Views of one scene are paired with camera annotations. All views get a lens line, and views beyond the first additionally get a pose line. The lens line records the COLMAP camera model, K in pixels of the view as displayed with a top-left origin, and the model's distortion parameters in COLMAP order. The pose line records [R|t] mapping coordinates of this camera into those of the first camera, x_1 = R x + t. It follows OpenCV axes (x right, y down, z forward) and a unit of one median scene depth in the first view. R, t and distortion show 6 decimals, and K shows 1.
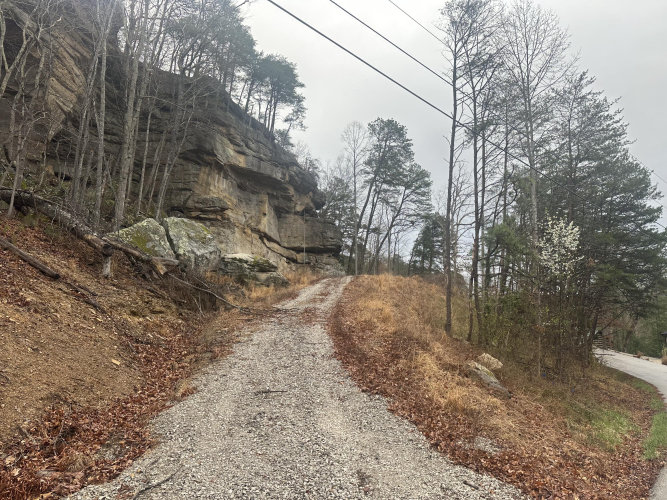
lens RADIAL K [[473.1, 0, 341.1], [0, 473.1, 249.6], [0, 0, 1]] dist [0.175861, -0.277626]
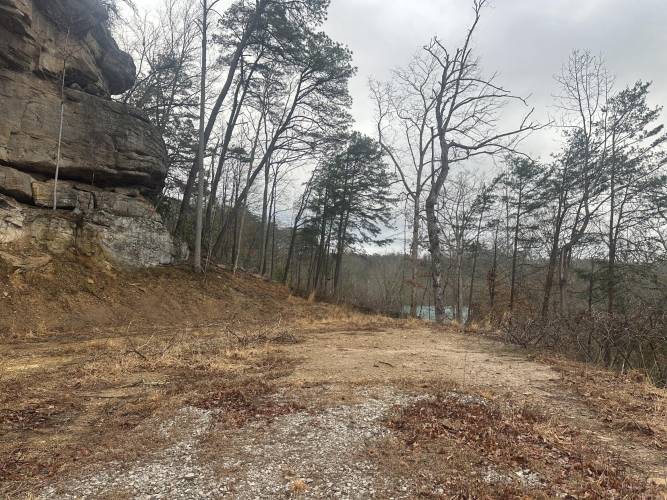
lens RADIAL K [[464.0, 0, 338.2], [0, 464.0, 248.5], [0, 0, 1]] dist [0.097053, -0.132345]
pose [[0.940514, 0.045818, 0.336650, 0.009204], [-0.080176, 0.992811, 0.088869, 0.009265], [-0.330158, -0.110574, 0.937427, 0.547648]]
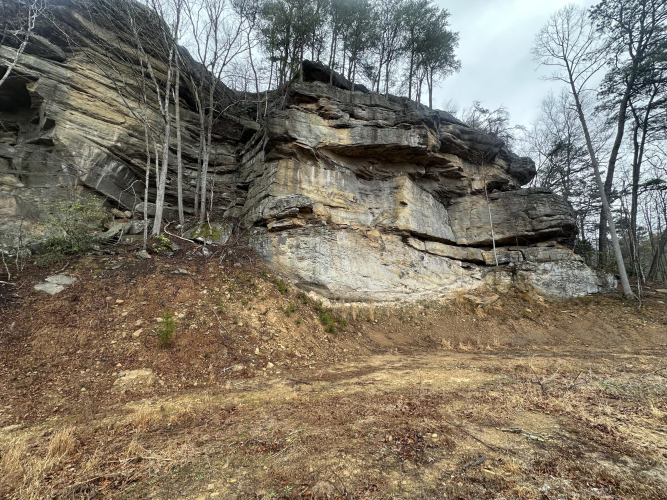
lens RADIAL K [[265.1, 0, 333.5], [0, 265.1, 250.0], [0, 0, 1]] dist [-0.003037, 0.000677]
pose [[0.684556, -0.167310, -0.709500, 0.024494], [0.148305, 0.984914, -0.089166, 0.008503], [0.713715, -0.044183, 0.699042, 0.579647]]
